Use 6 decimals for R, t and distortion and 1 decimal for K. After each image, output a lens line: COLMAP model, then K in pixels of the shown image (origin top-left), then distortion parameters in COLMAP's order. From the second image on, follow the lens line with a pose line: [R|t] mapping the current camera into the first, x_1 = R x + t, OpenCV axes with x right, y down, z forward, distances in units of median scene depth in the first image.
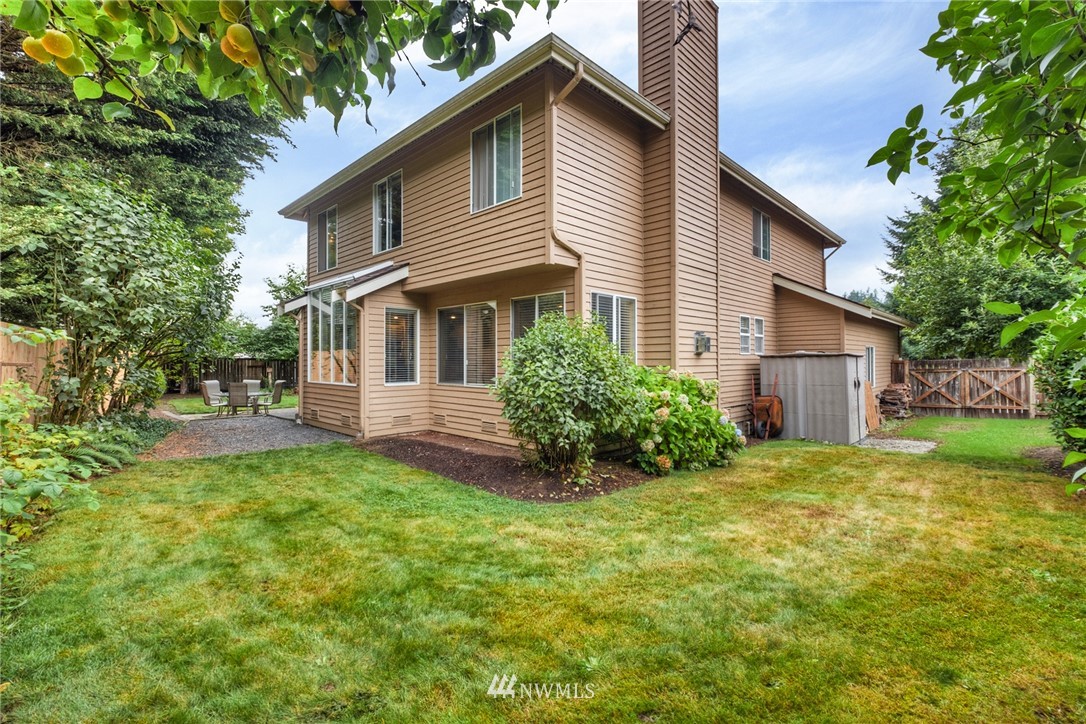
lens RADIAL K [[479.6, 0, 544.0], [0, 479.6, 358.0], [0, 0, 1]] dist [0.006645, -0.000892]
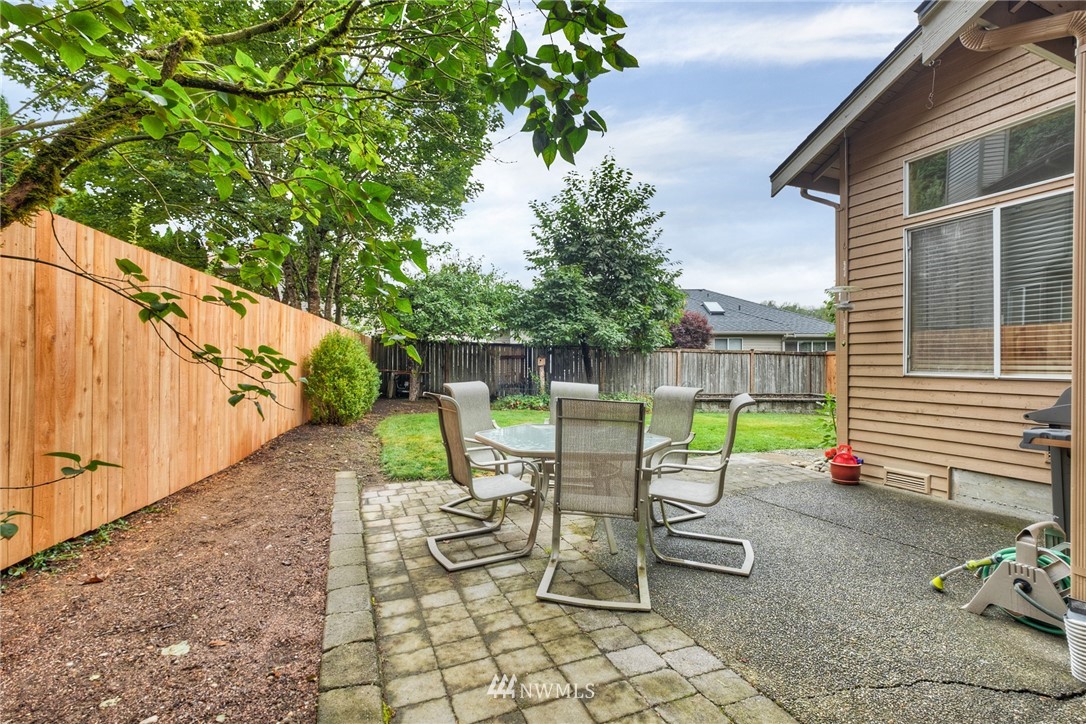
lens RADIAL K [[479.6, 0, 542.8], [0, 479.6, 358.5], [0, 0, 1]] dist [0.006645, -0.000892]
pose [[0.924210, 0.000580, -0.381884, -0.359005], [0.000626, 0.999995, 0.003035, 0.019256], [0.381884, -0.003044, 0.924205, 0.492082]]
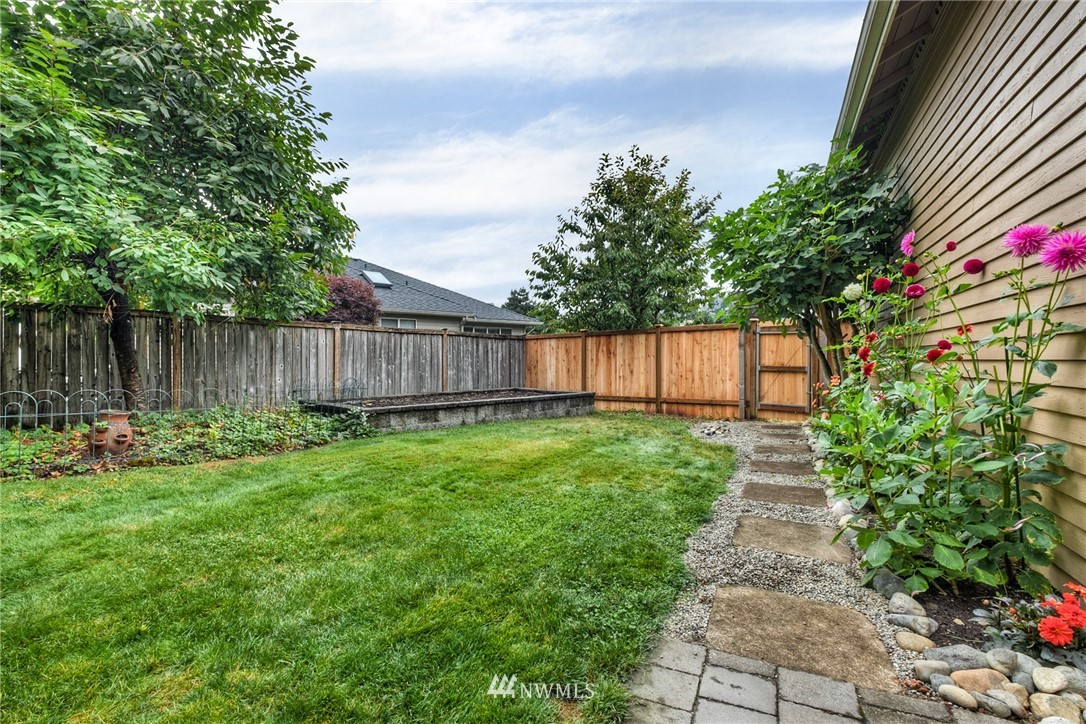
lens RADIAL K [[479.6, 0, 546.6], [0, 479.6, 354.6], [0, 0, 1]] dist [0.006645, -0.000892]
pose [[0.945710, 0.000019, 0.325012, -0.405408], [-0.001199, 0.999993, 0.003431, 0.032506], [-0.325010, -0.003634, 0.945704, 0.753585]]
